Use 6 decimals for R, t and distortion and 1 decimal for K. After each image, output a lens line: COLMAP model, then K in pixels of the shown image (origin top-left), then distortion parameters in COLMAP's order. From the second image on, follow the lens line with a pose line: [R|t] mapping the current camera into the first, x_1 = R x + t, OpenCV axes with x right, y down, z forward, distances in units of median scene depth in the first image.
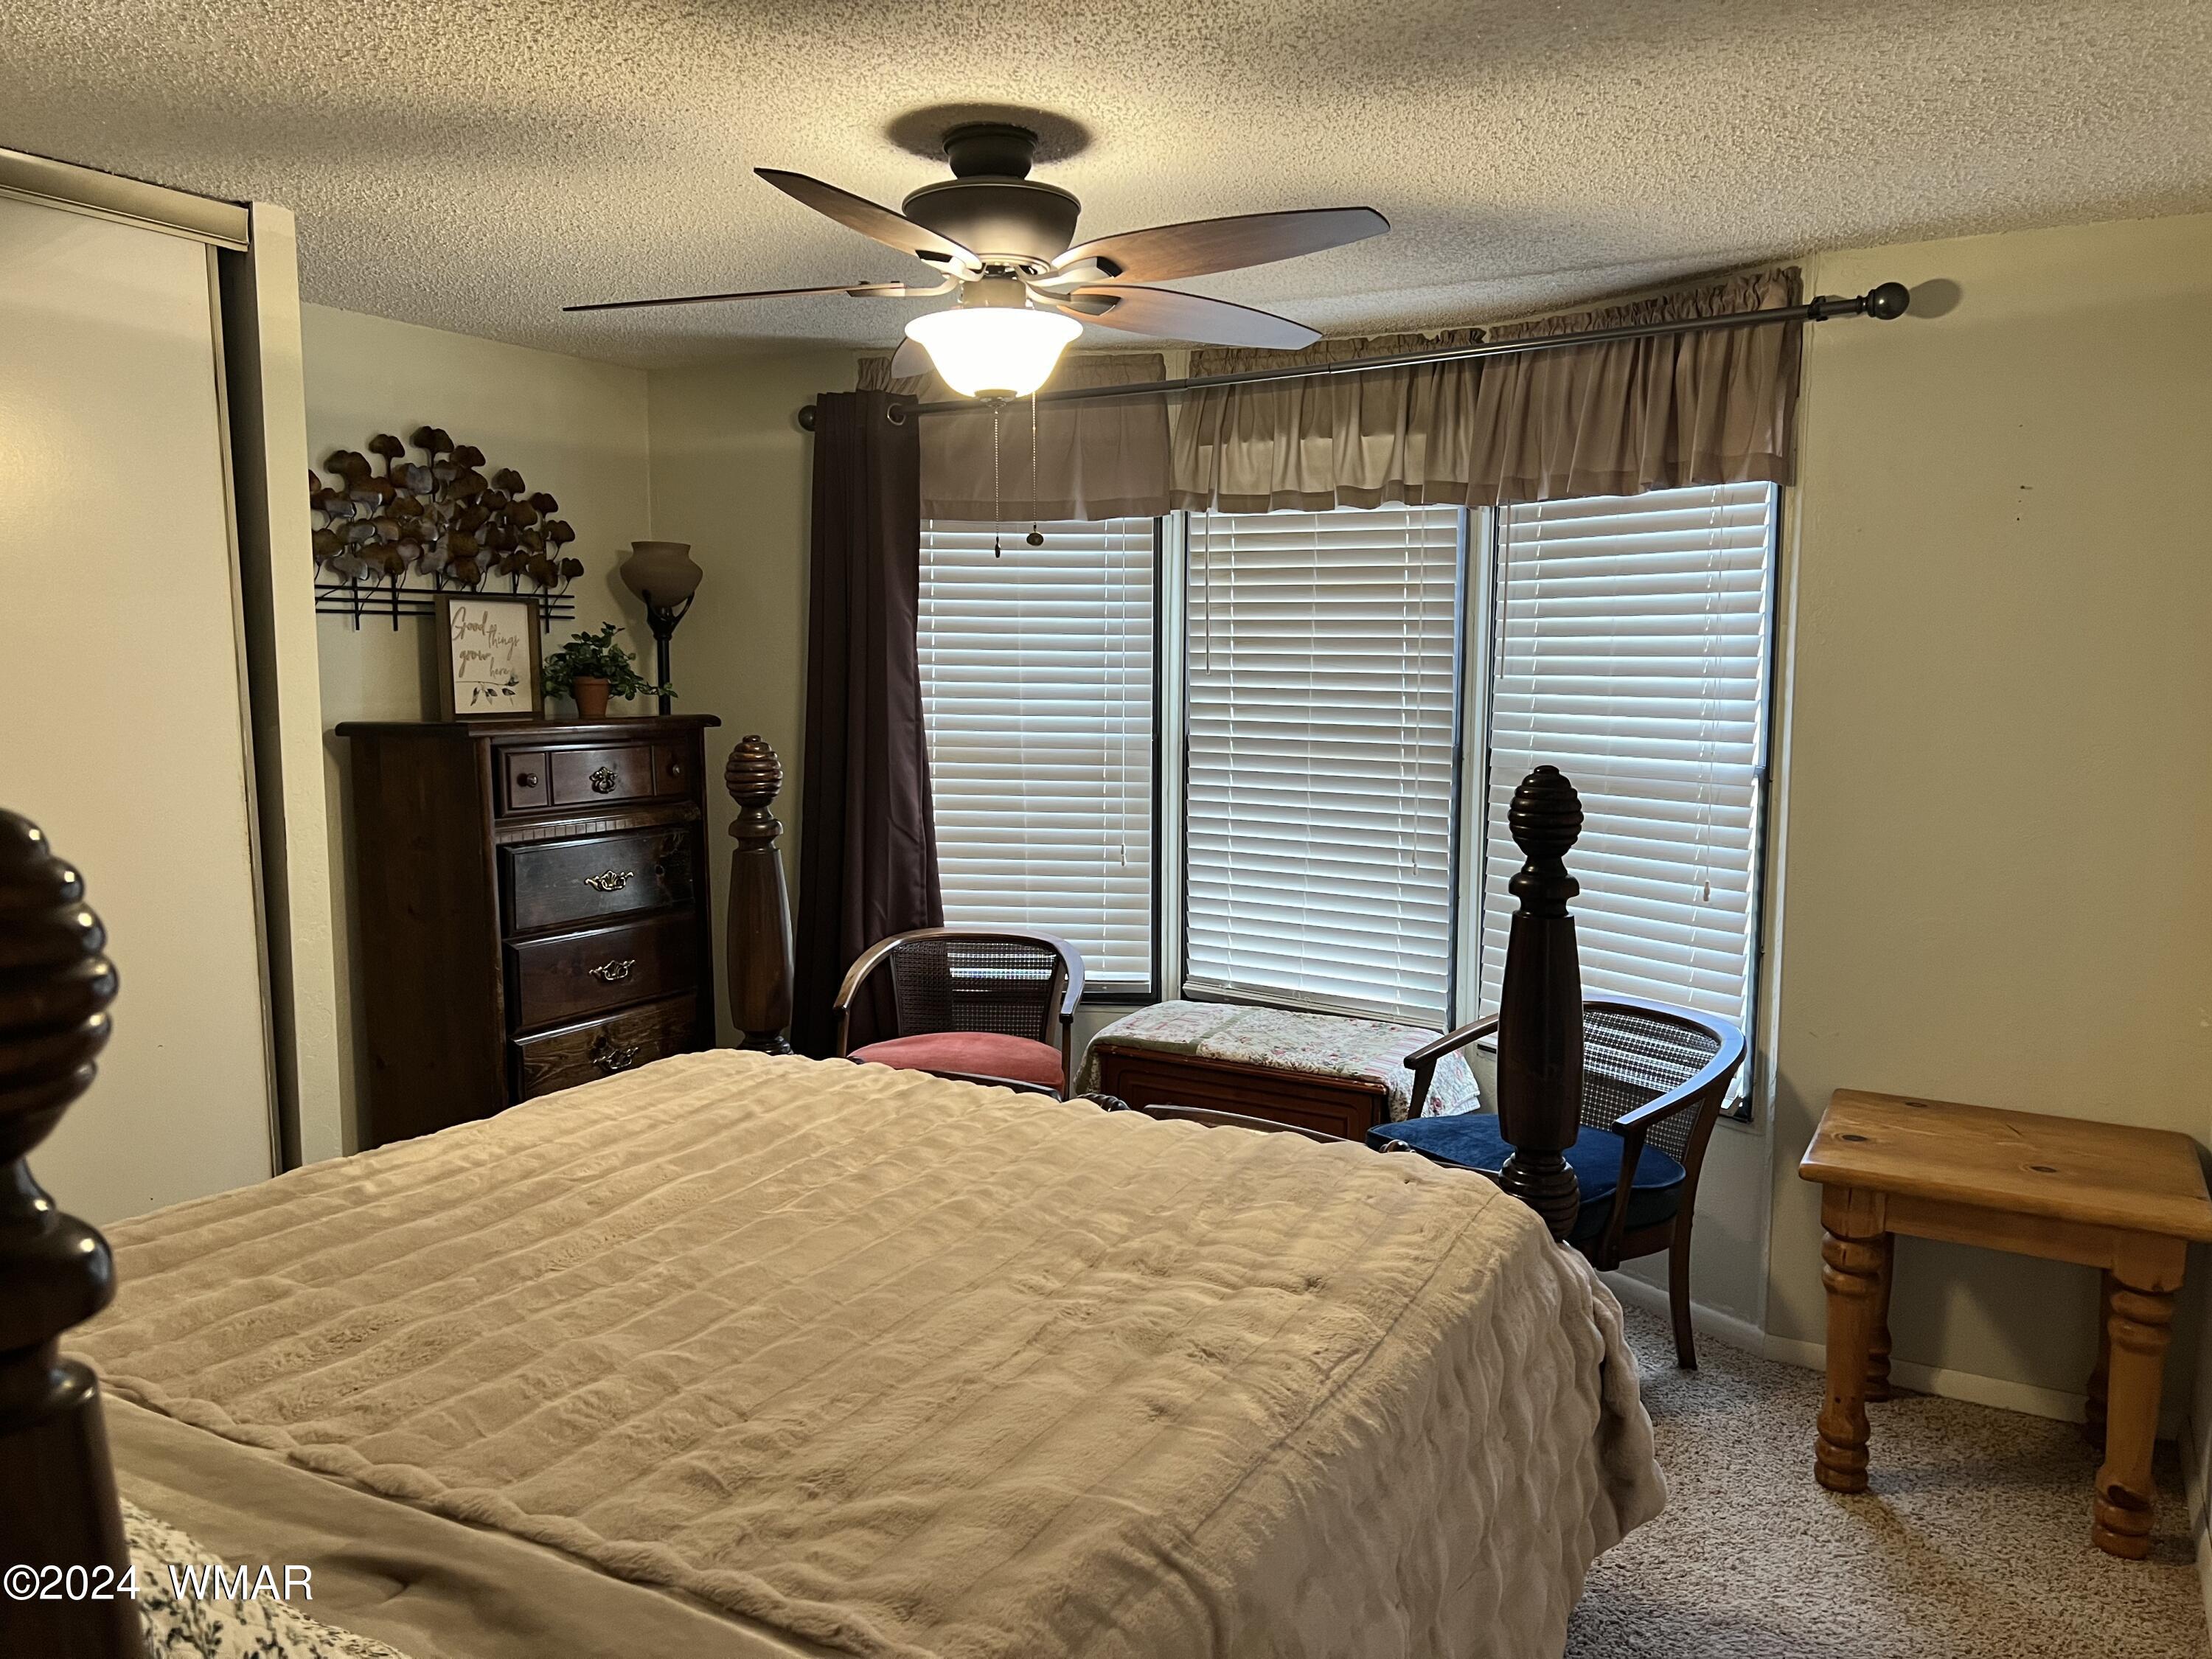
lens RADIAL K [[1654.5, 0, 1111.3], [0, 1654.5, 835.4], [0, 0, 1]] dist [0.068132, -0.076974]
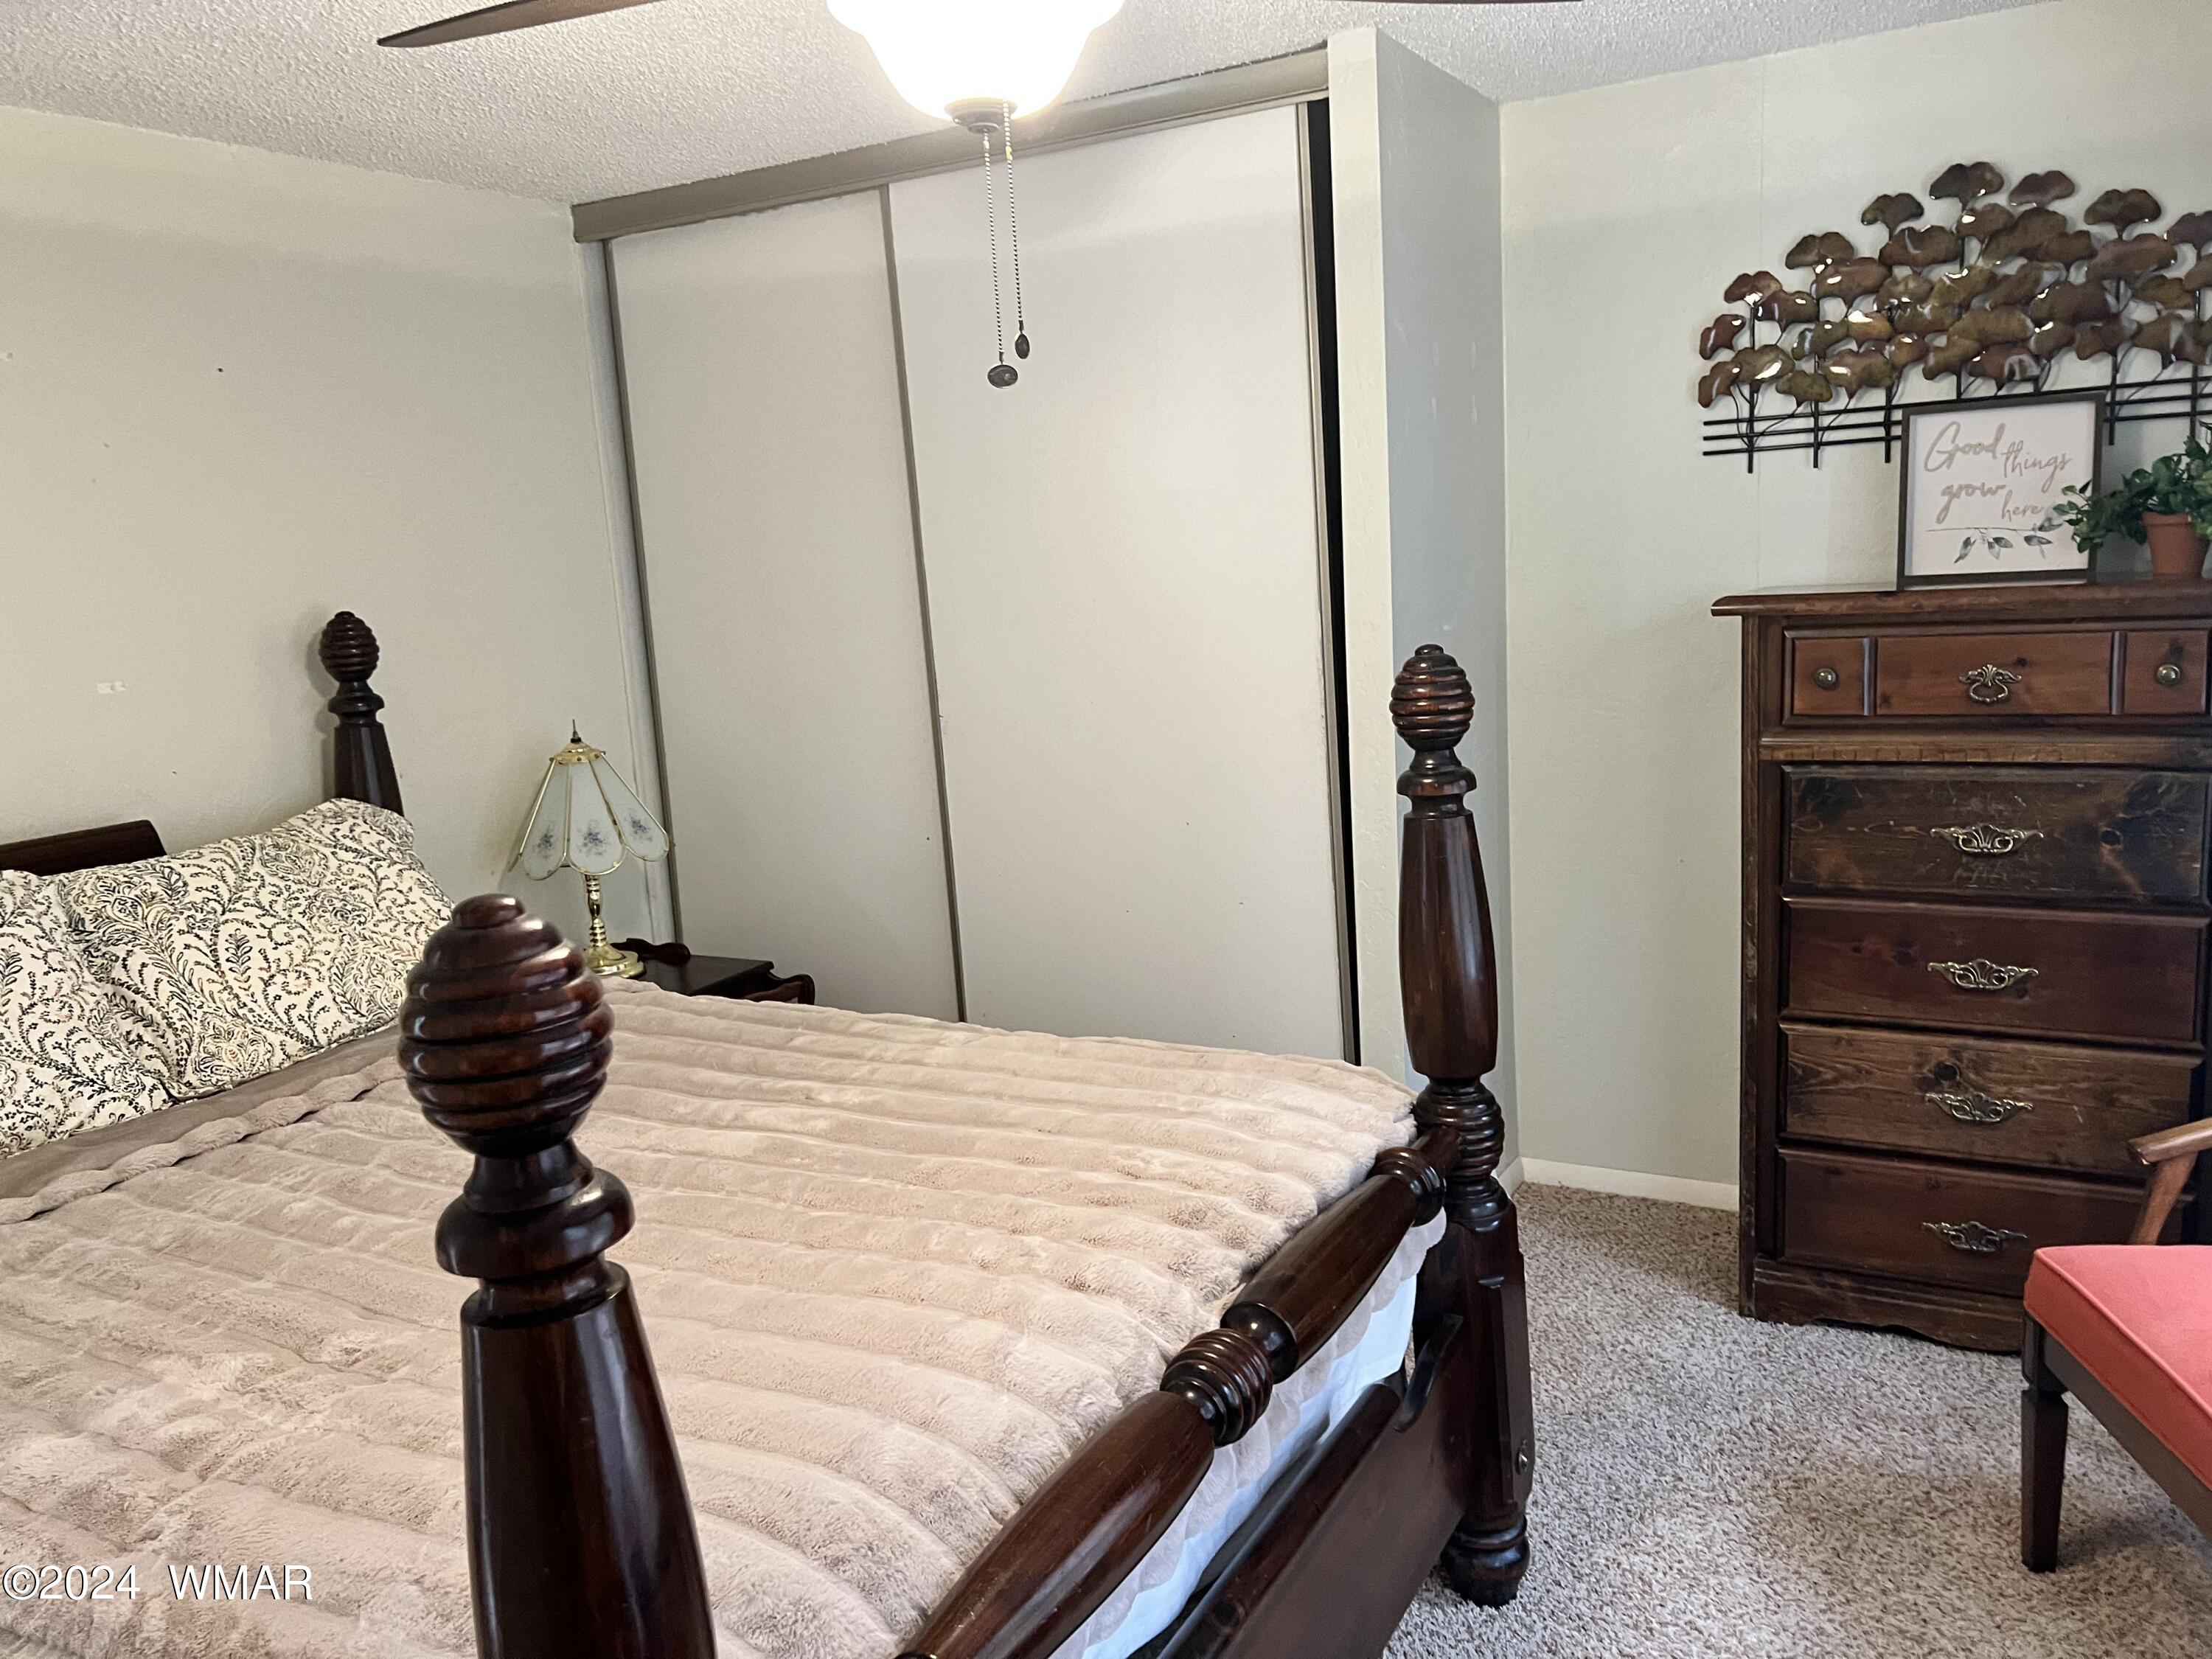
lens RADIAL K [[1654.5, 0, 1102.4], [0, 1654.5, 836.4], [0, 0, 1]] dist [0.068132, -0.076974]
pose [[-0.023647, 0.170296, -0.985109, 0.425032], [-0.046590, 0.984126, 0.171245, -0.084739], [0.998634, 0.049945, -0.015338, 0.811714]]
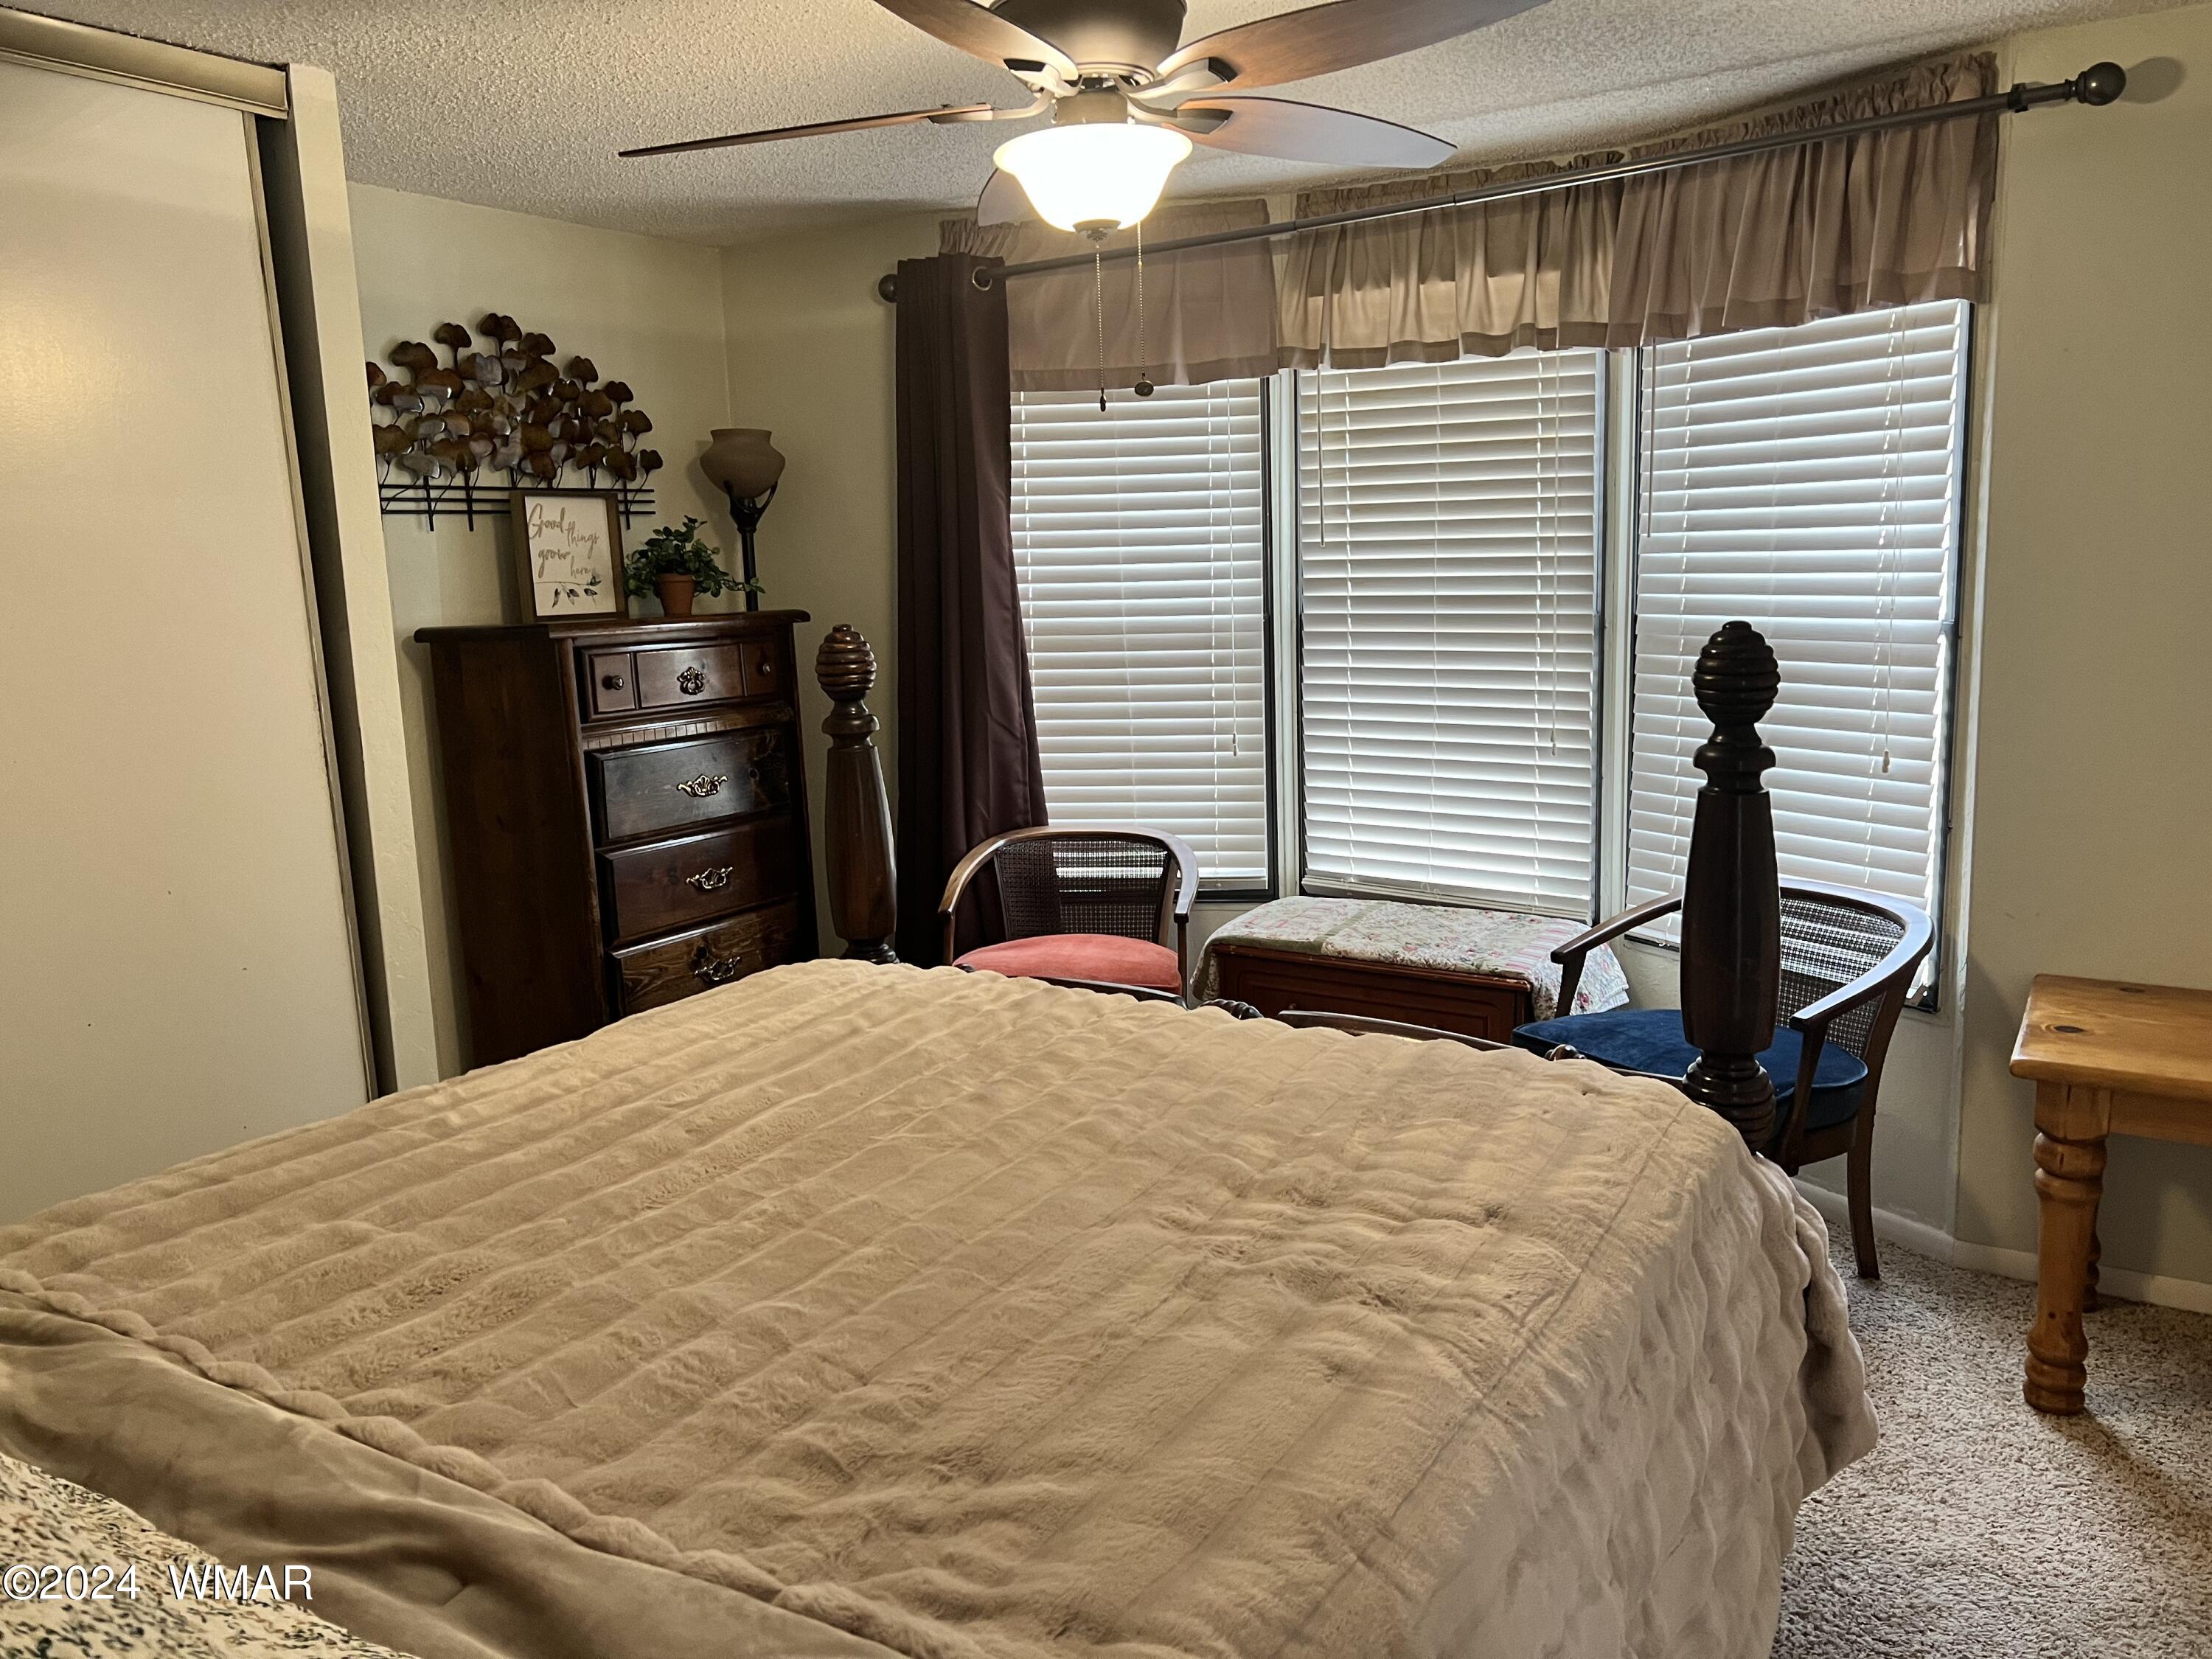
lens RADIAL K [[1654.5, 0, 1111.3], [0, 1654.5, 815.7], [0, 0, 1]] dist [0.068132, -0.076974]
pose [[0.998004, -0.027436, -0.056879, -0.014756], [0.030260, 0.998321, 0.049399, 0.005170], [0.055428, -0.051022, 0.997158, 0.069486]]
